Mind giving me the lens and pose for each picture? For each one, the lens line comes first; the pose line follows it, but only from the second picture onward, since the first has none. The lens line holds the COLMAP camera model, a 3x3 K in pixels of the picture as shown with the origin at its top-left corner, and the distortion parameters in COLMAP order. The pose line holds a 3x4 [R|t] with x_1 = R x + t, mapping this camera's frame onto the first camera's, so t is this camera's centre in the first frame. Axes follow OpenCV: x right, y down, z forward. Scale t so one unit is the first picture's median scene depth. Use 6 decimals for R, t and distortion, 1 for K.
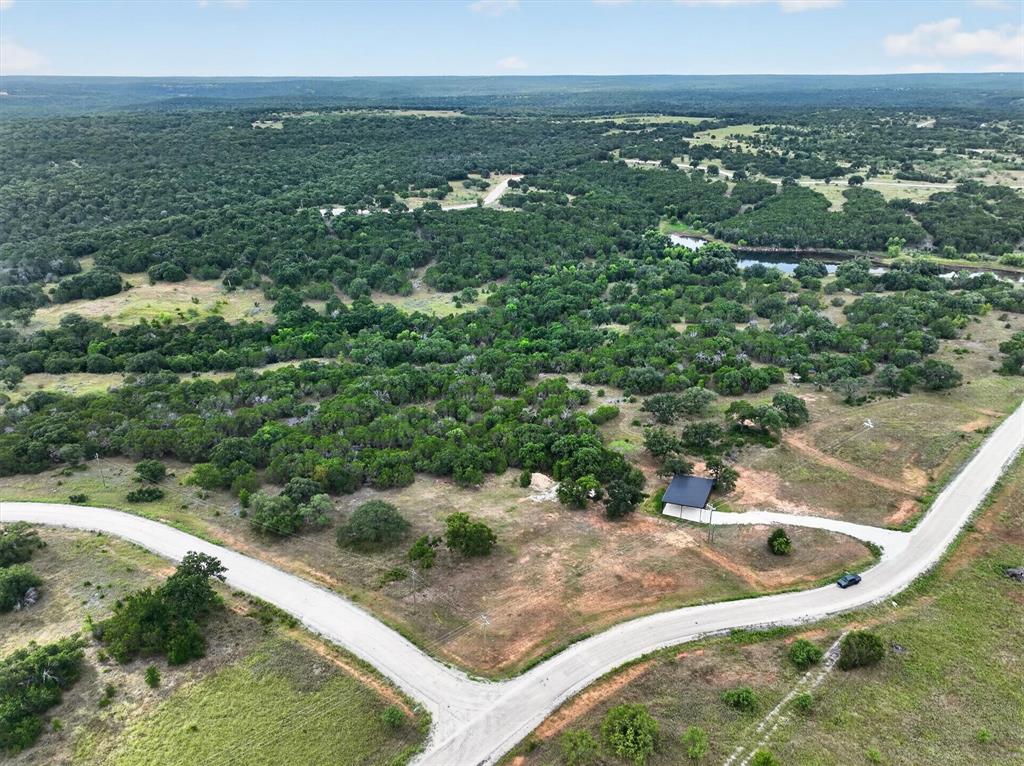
lens RADIAL K [[724.3, 0, 512.0], [0, 724.3, 383.0], [0, 0, 1]] dist [0.004085, 0.008589]
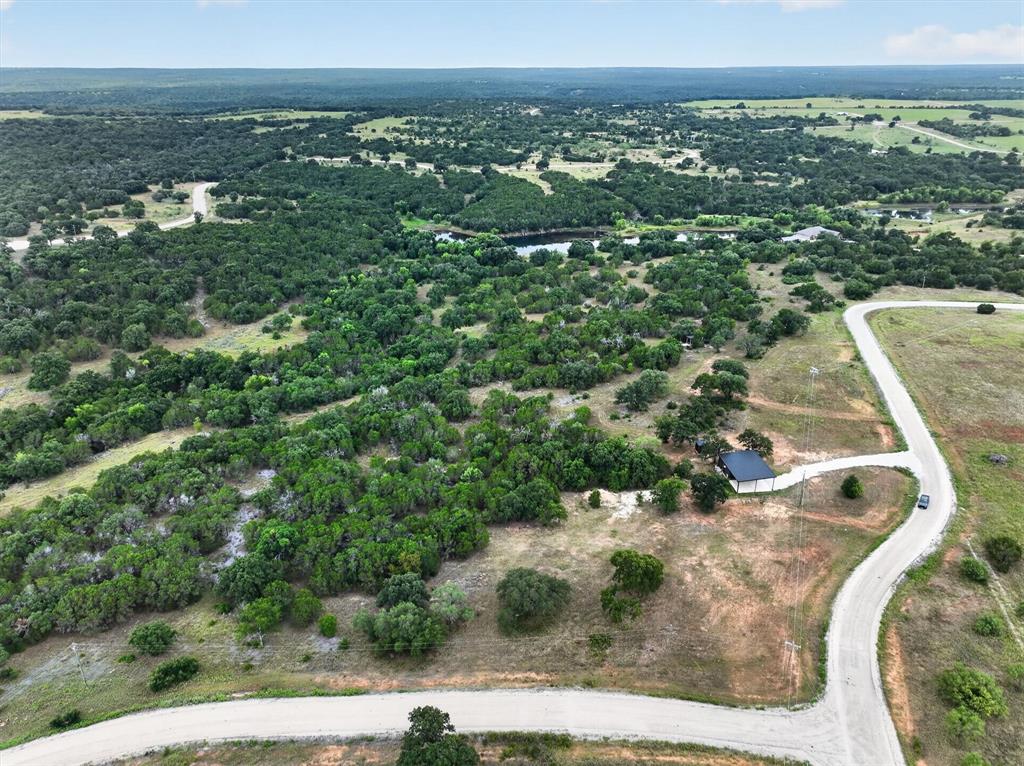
lens RADIAL K [[724.3, 0, 512.0], [0, 724.3, 383.0], [0, 0, 1]] dist [0.004085, 0.008589]
pose [[0.858668, -0.204235, 0.470082, -0.479177], [0.200605, 0.977927, 0.058445, -0.090218], [-0.471642, 0.044116, 0.880686, 0.211846]]
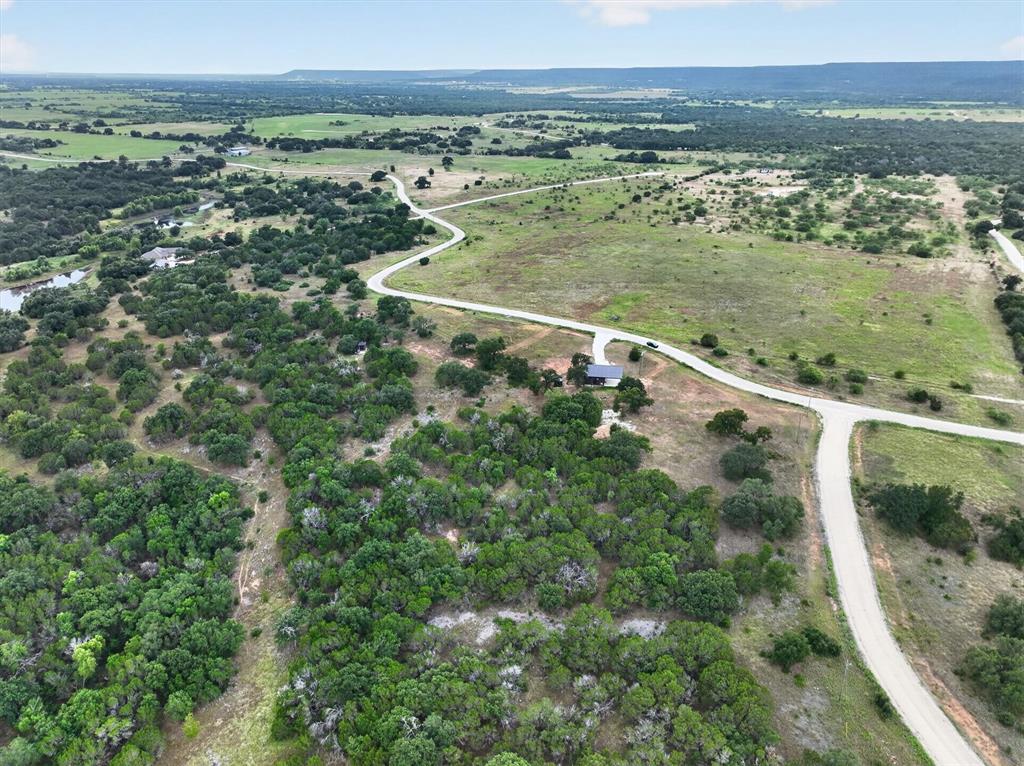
lens RADIAL K [[724.3, 0, 512.0], [0, 724.3, 383.0], [0, 0, 1]] dist [0.004085, 0.008589]
pose [[-0.245277, -0.370204, 0.895984, -0.982856], [0.392993, 0.806903, 0.440980, -0.523860], [-0.886225, 0.460278, -0.052427, 1.160694]]
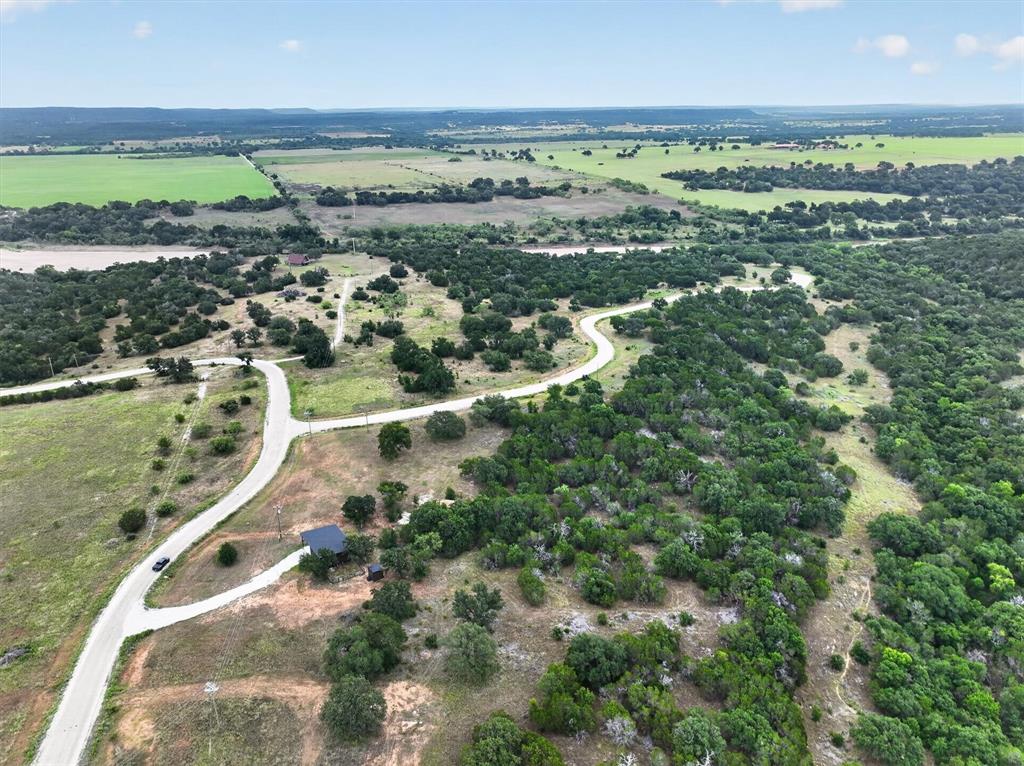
lens RADIAL K [[724.3, 0, 512.0], [0, 724.3, 383.0], [0, 0, 1]] dist [0.004085, 0.008589]
pose [[-0.496526, 0.318942, -0.807303, 0.818501], [-0.334652, 0.787813, 0.517068, -0.612770], [0.800918, 0.526903, -0.284436, 1.285167]]
